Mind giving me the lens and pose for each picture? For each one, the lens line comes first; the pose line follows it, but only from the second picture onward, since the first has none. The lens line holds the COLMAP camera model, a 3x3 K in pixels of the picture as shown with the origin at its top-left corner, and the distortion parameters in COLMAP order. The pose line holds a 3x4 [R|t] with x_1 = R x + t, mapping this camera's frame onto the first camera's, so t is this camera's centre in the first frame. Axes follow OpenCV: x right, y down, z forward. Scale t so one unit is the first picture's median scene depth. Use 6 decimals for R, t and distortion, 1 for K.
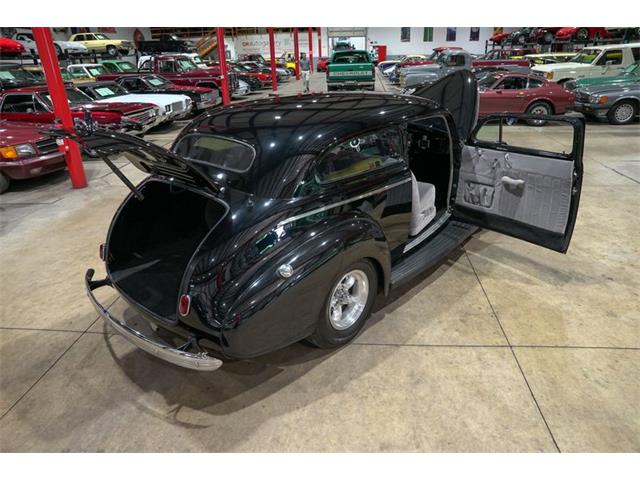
lens RADIAL K [[438.9, 0, 316.3], [0, 438.9, 243.1], [0, 0, 1]] dist [-0.030325, 0.010410]
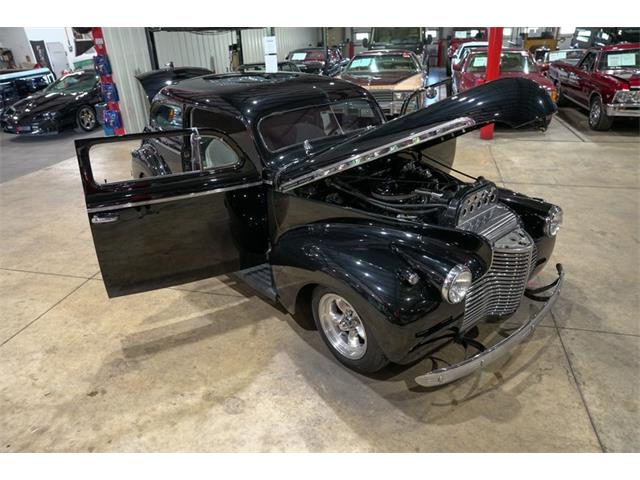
lens RADIAL K [[434.7, 0, 324.0], [0, 434.7, 237.9], [0, 0, 1]] dist [-0.136506, 0.104245]
pose [[-0.154140, 0.457216, -0.875896, 1.151807], [-0.357328, 0.800692, 0.480842, -0.590736], [0.921172, 0.387099, 0.039957, 1.291572]]
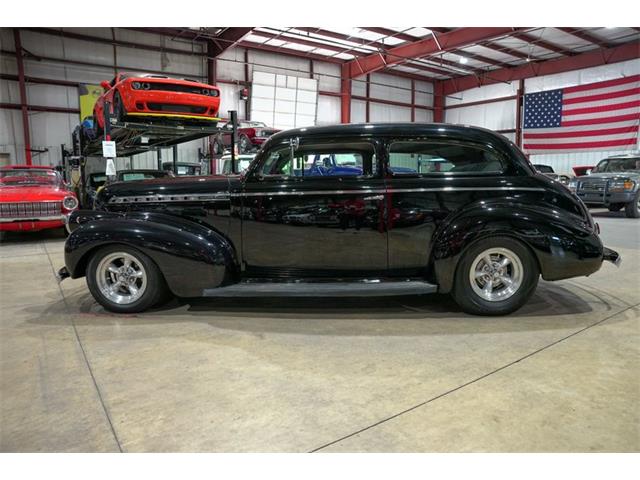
lens RADIAL K [[434.7, 0, 322.6], [0, 434.7, 239.6], [0, 0, 1]] dist [-0.136506, 0.104245]
pose [[-0.652603, -0.076991, 0.753778, -0.746086], [0.324541, 0.870545, 0.369898, -0.538426], [-0.684677, 0.486028, -0.543134, 1.852510]]
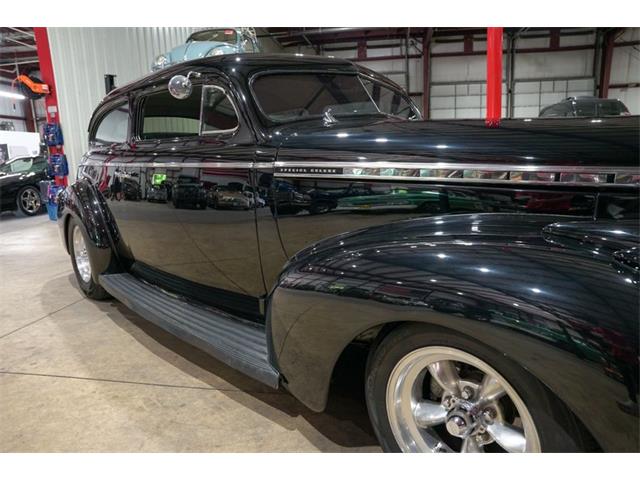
lens RADIAL K [[434.7, 0, 323.9], [0, 434.7, 239.0], [0, 0, 1]] dist [-0.136506, 0.104245]
pose [[-0.074023, 0.213295, -0.974180, 0.857642], [-0.372051, 0.900425, 0.225416, -0.295065], [0.925256, 0.379130, 0.012705, 1.266245]]
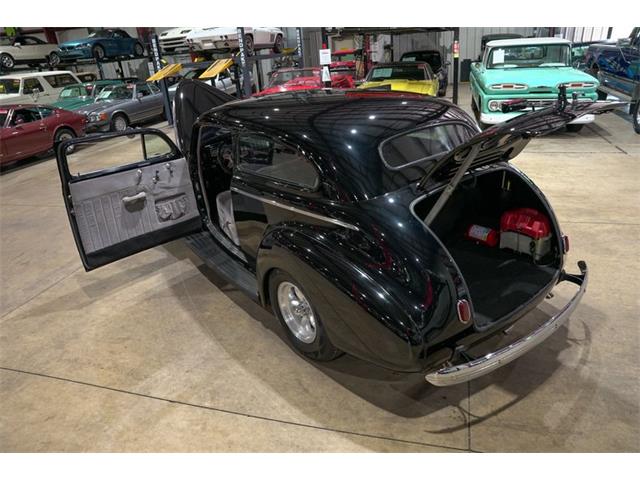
lens RADIAL K [[434.7, 0, 325.2], [0, 434.7, 241.6], [0, 0, 1]] dist [-0.136506, 0.104245]
pose [[0.174000, -0.403725, 0.898182, -0.934954], [0.463618, 0.838272, 0.286981, -0.316328], [-0.868782, 0.366479, 0.333034, 0.796284]]
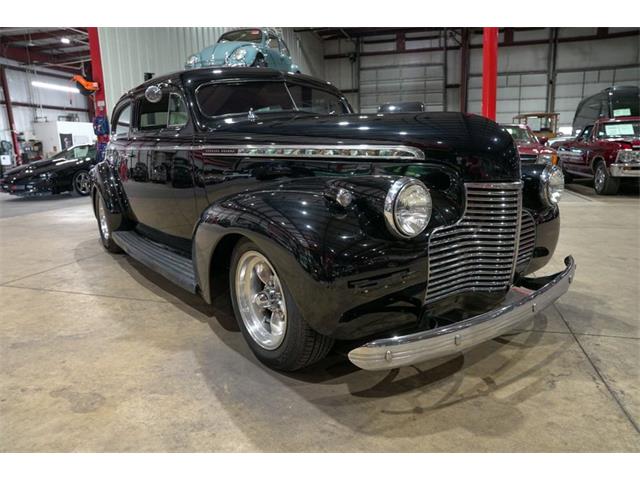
lens RADIAL K [[434.7, 0, 322.9], [0, 434.7, 238.5], [0, 0, 1]] dist [-0.136506, 0.104245]
pose [[-0.190851, 0.227748, -0.954833, 1.043554], [-0.369646, 0.884436, 0.284841, -0.379485], [0.909361, 0.407312, -0.084609, 1.482827]]
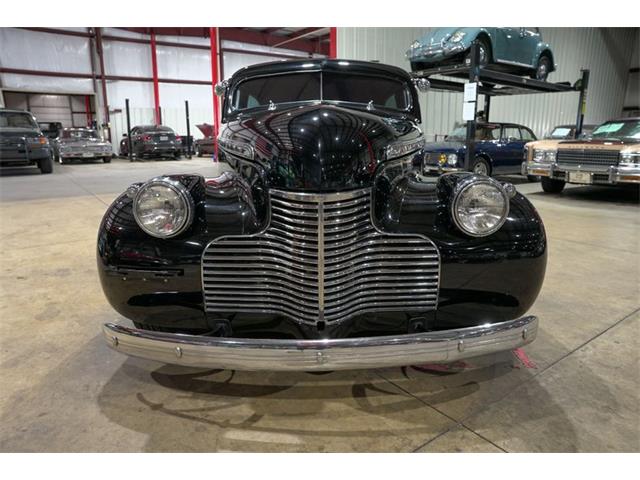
lens RADIAL K [[434.7, 0, 320.6], [0, 434.7, 239.4], [0, 0, 1]] dist [-0.136506, 0.104245]
pose [[-0.751600, 0.177124, -0.635393, 0.779785], [-0.250917, 0.814084, 0.523744, -0.543774], [0.610031, 0.553077, -0.567422, 1.848467]]
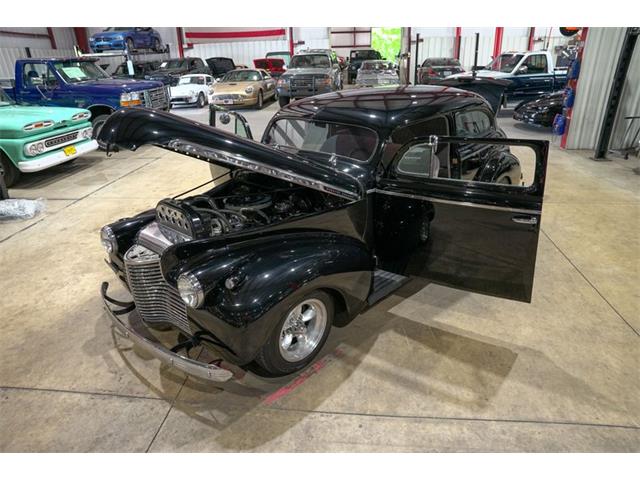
lens RADIAL K [[434.7, 0, 319.0], [0, 434.7, 242.0], [0, 0, 1]] dist [-0.136506, 0.104245]
pose [[-0.998708, 0.037767, 0.033992, 0.185452], [0.050525, 0.667167, 0.743193, -0.917326], [0.005390, 0.743950, -0.668213, 2.075207]]
